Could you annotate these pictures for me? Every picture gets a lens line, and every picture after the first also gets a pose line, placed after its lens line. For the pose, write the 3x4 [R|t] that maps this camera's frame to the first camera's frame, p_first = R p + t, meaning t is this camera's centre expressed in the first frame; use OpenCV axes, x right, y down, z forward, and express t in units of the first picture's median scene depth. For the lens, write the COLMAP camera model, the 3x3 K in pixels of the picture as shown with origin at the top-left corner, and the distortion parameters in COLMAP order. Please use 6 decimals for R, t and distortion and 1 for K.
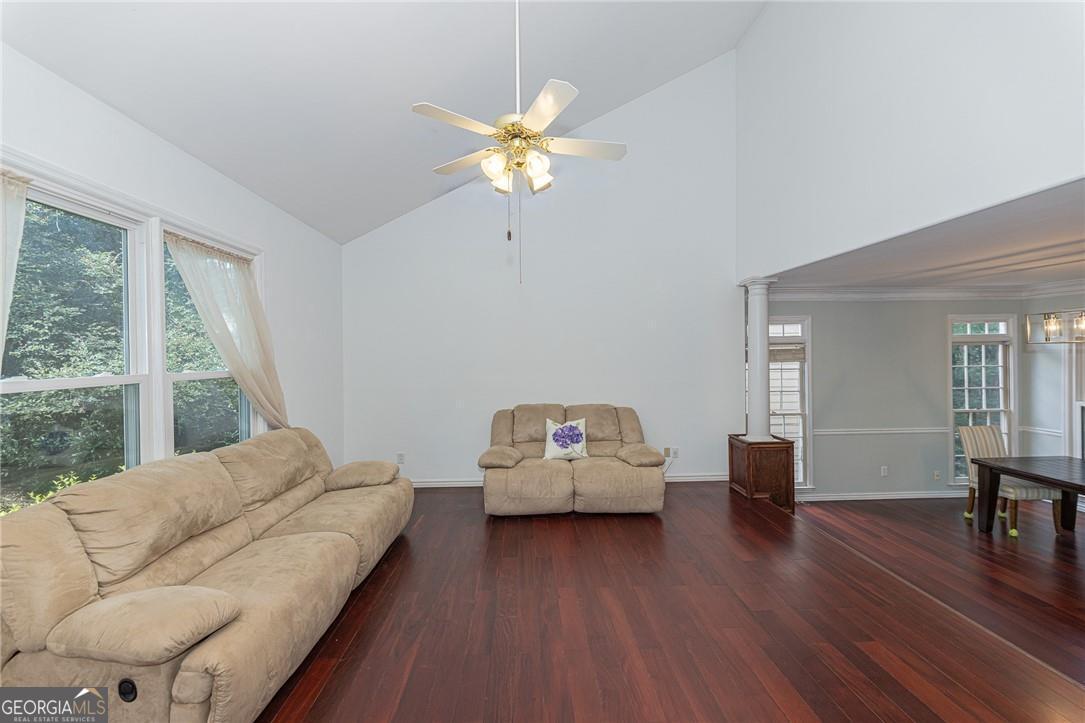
lens RADIAL K [[429.9, 0, 545.6], [0, 429.9, 358.2], [0, 0, 1]] dist [0.001559, 0.000093]
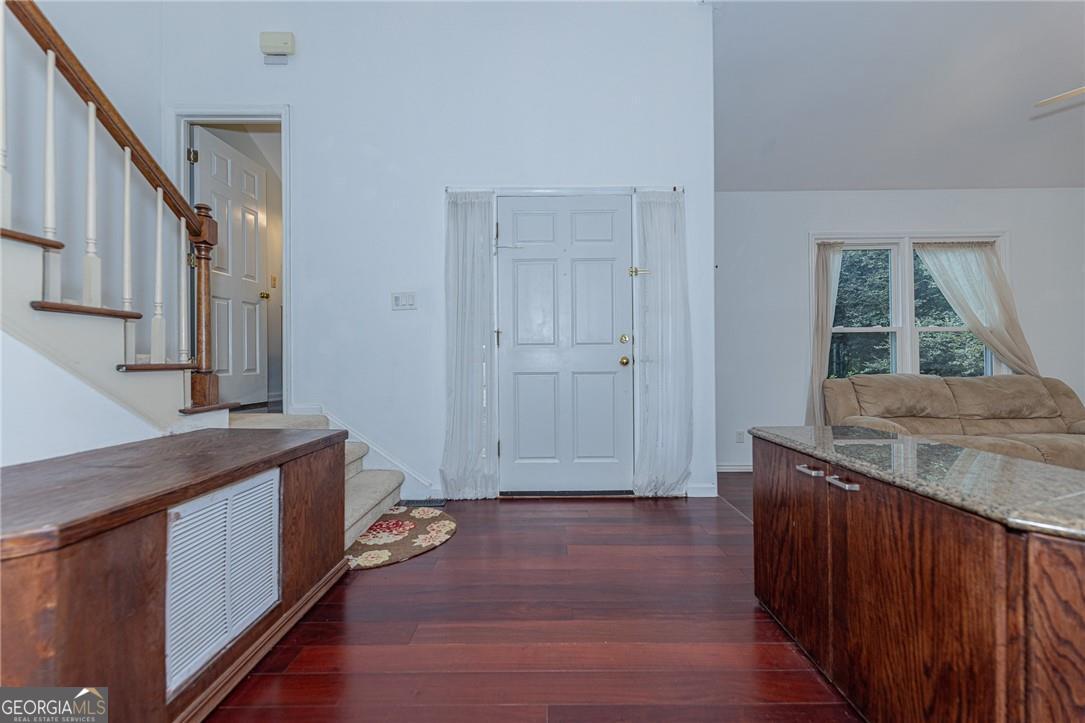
lens RADIAL K [[429.9, 0, 545.6], [0, 429.9, 358.2], [0, 0, 1]] dist [0.001559, 0.000093]
pose [[-0.063860, 0.002667, -0.997955, 0.756876], [0.001142, 0.999996, 0.002599, 0.127733], [0.997958, -0.000974, -0.063863, -0.286539]]
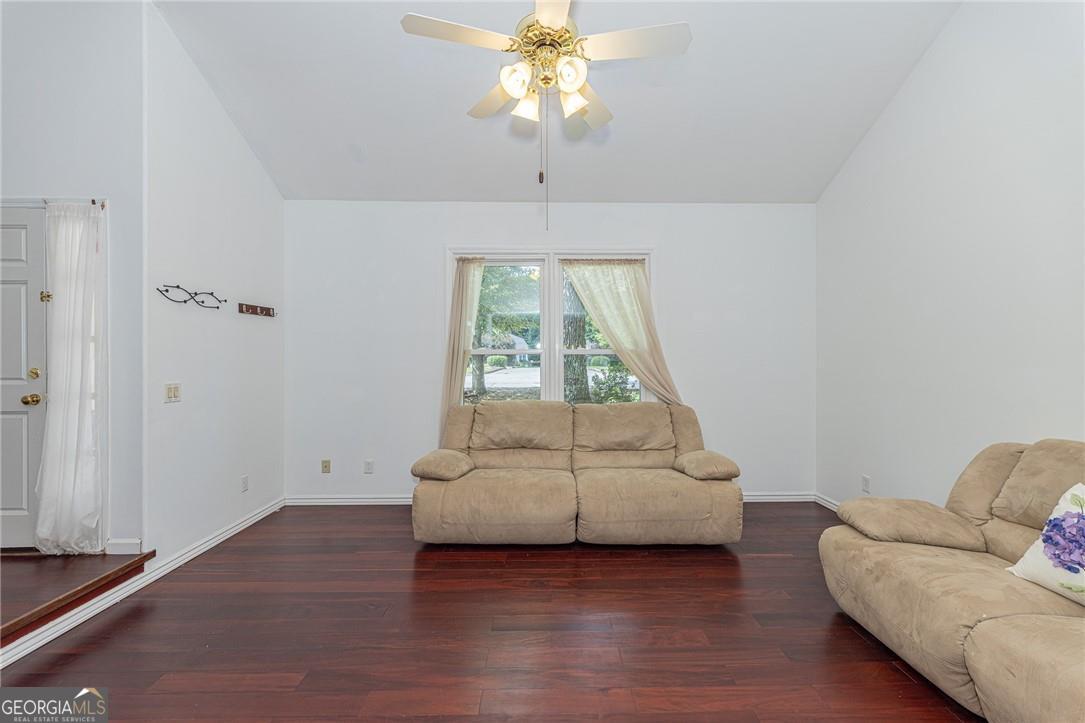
lens RADIAL K [[429.9, 0, 545.6], [0, 429.9, 358.2], [0, 0, 1]] dist [0.001559, 0.000093]
pose [[-0.037118, 0.009478, -0.999266, 0.590076], [-0.004675, 0.999942, 0.009658, 0.045430], [0.999300, 0.005030, -0.037072, 0.840227]]
